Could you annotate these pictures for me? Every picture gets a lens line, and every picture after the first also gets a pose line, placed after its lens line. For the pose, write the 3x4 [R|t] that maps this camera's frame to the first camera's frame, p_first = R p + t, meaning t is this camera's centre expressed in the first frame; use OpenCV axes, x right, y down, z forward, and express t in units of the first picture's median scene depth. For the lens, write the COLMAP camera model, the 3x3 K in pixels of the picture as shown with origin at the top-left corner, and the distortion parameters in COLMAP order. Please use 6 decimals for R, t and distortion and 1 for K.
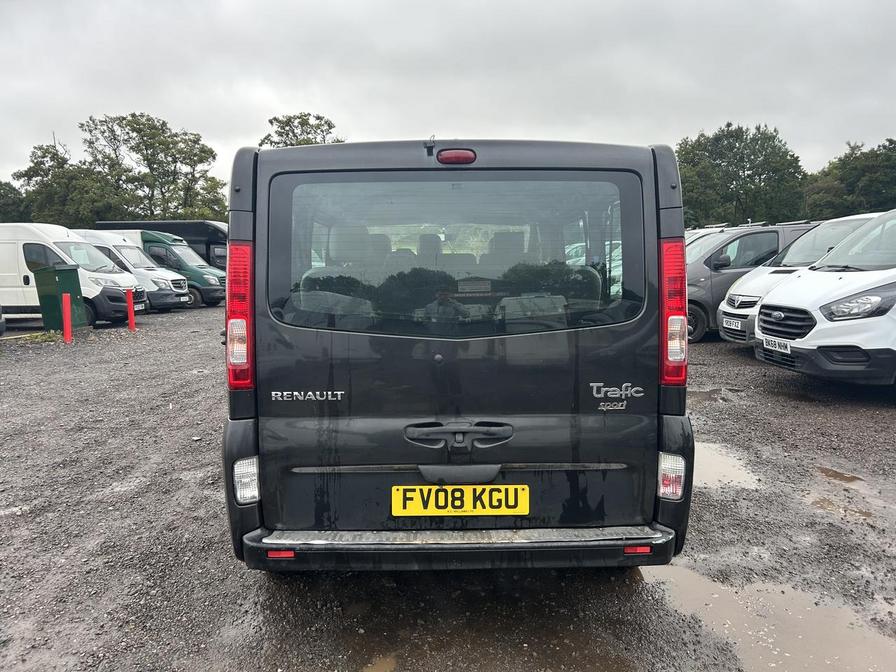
lens RADIAL K [[666.0, 0, 442.7], [0, 666.0, 334.0], [0, 0, 1]] dist [0.076529, -0.092195]
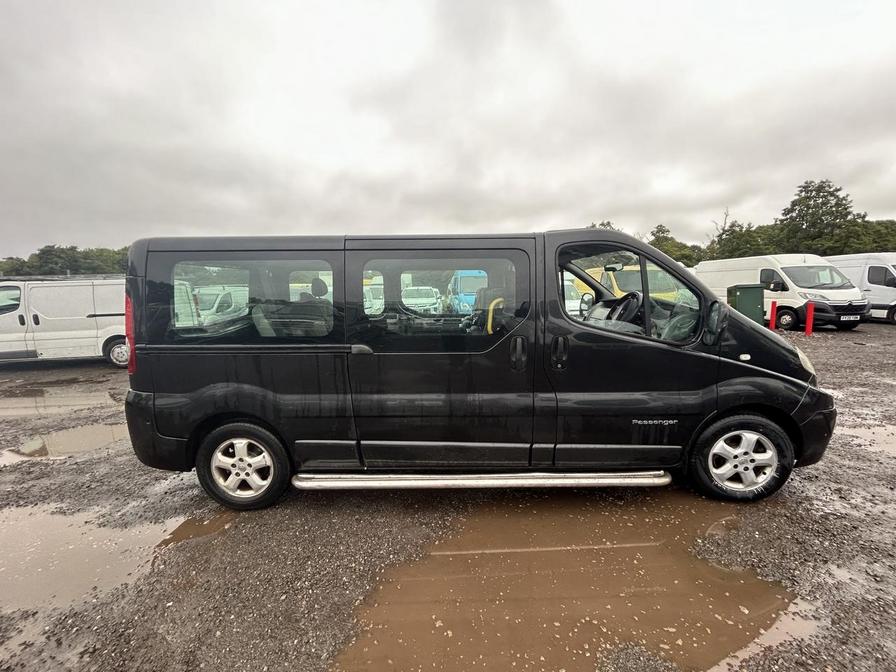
lens RADIAL K [[365.5, 0, 448.8], [0, 365.5, 333.6], [0, 0, 1]] dist [-0.001292, -0.000396]
pose [[-0.017399, 0.136079, -0.990545, 0.307583], [-0.086629, 0.986765, 0.137081, -0.058207], [0.996089, 0.088195, -0.005381, 0.433795]]
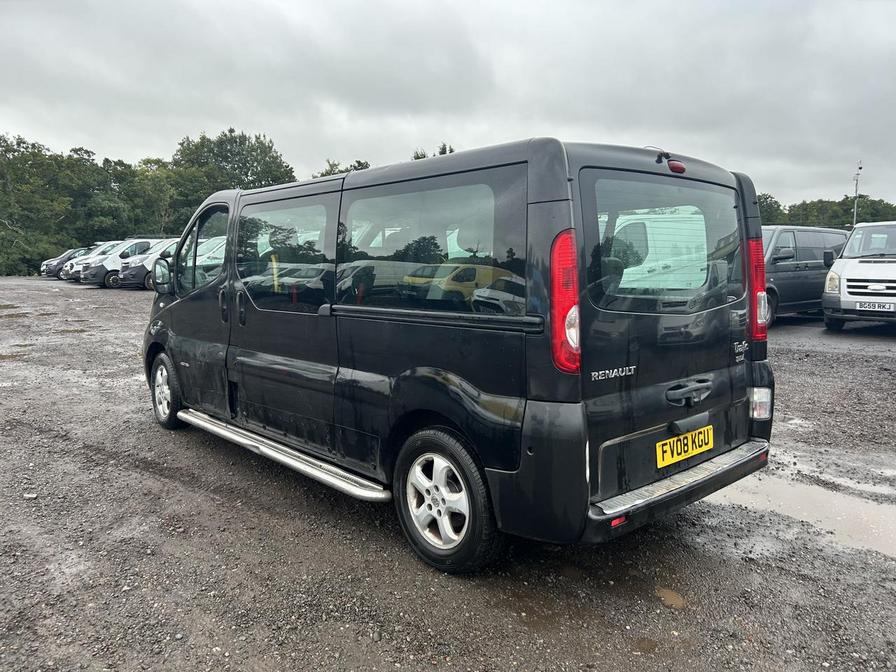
lens RADIAL K [[666.0, 0, 442.7], [0, 666.0, 334.0], [0, 0, 1]] dist [0.076529, -0.092195]
pose [[0.752724, -0.064595, 0.655159, -0.259341], [0.064605, 0.997619, 0.024134, -0.003541], [-0.655158, 0.024160, 0.755105, 0.082918]]
